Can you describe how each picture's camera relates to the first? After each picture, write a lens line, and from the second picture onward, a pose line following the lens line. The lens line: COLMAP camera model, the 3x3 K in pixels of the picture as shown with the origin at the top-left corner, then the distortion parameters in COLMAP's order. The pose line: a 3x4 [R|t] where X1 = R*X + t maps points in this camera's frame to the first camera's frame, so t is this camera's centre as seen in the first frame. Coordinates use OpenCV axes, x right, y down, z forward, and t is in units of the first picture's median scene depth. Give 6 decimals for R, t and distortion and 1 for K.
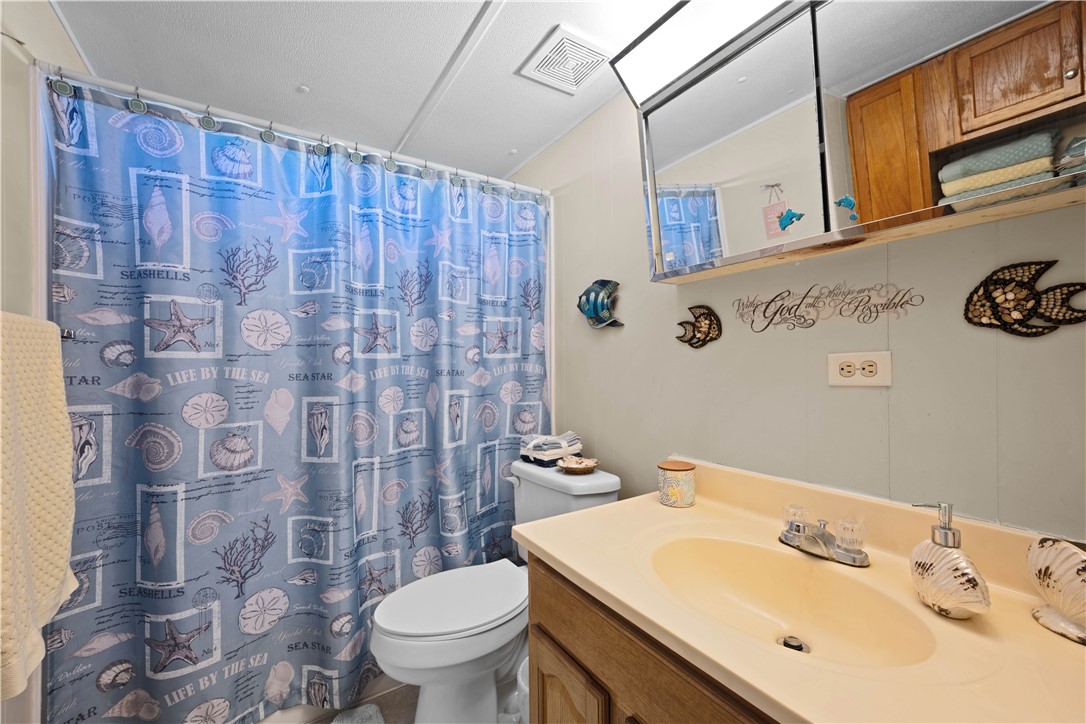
lens RADIAL K [[431.2, 0, 550.2], [0, 431.2, 362.6], [0, 0, 1]] dist [0.000255, -0.000179]
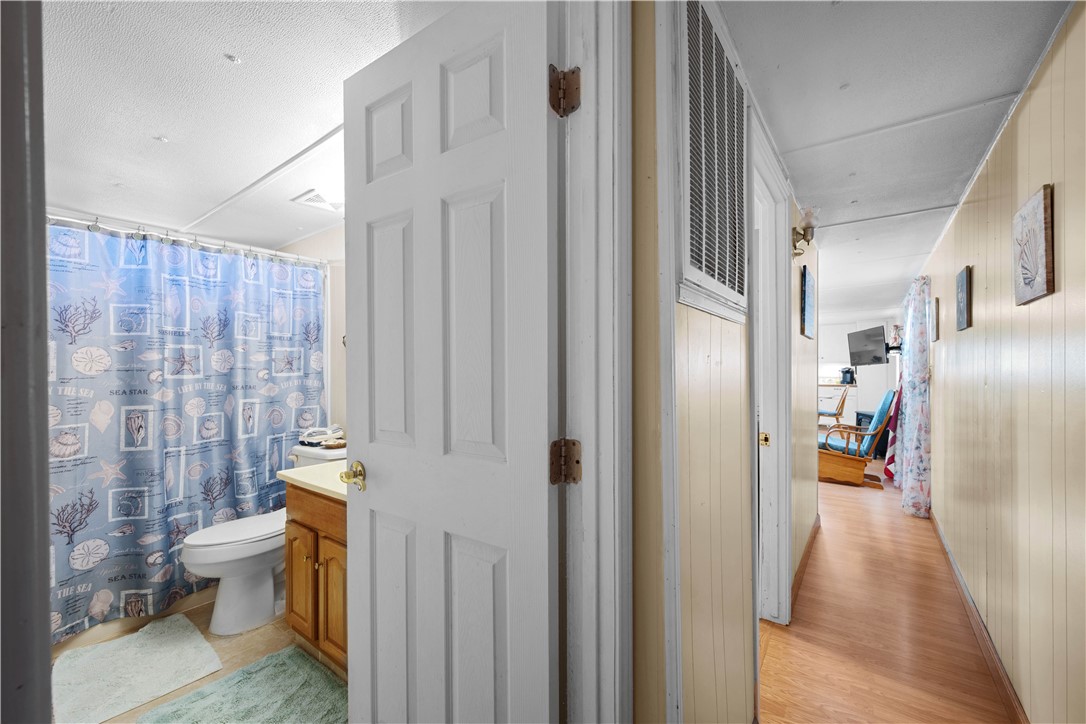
lens RADIAL K [[431.2, 0, 547.2], [0, 431.2, 367.8], [0, 0, 1]] dist [0.000255, -0.000179]
pose [[0.939511, 0.004439, 0.342490, 0.273006], [-0.005688, 0.999980, 0.002642, -0.061357], [-0.342472, -0.004430, 0.939518, -0.851271]]
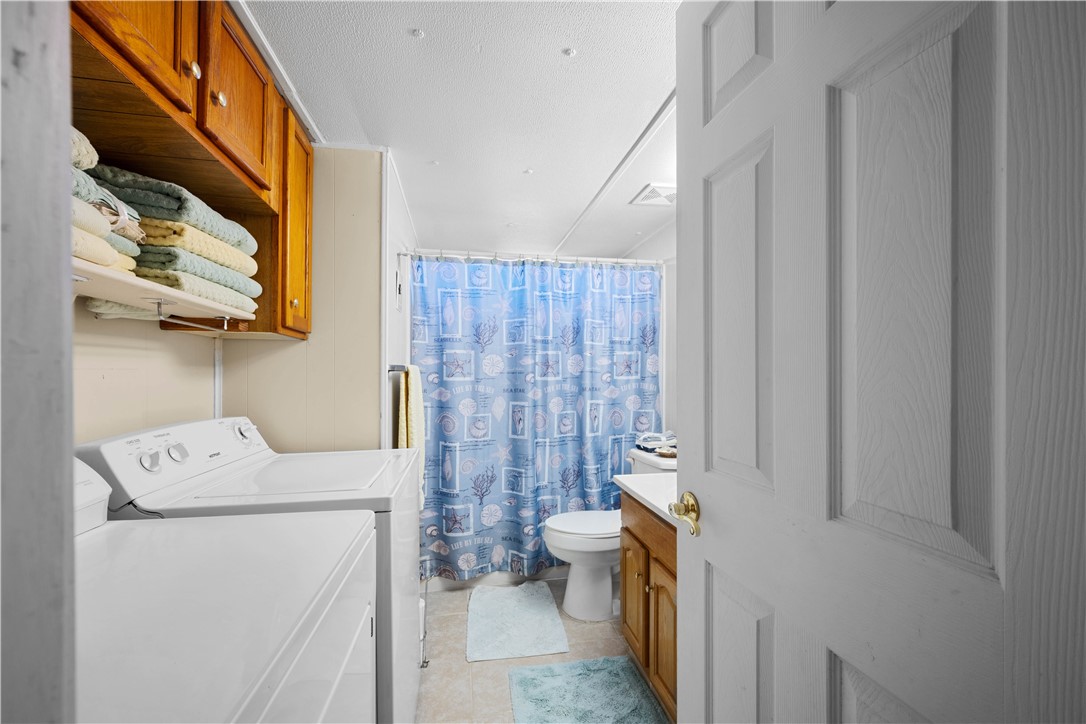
lens RADIAL K [[431.2, 0, 552.6], [0, 431.2, 373.4], [0, 0, 1]] dist [0.000255, -0.000179]
pose [[0.928306, 0.010425, -0.371671, 0.261894], [-0.006407, 0.999907, 0.012043, -0.061238], [0.371762, -0.008798, 0.928287, -0.607122]]
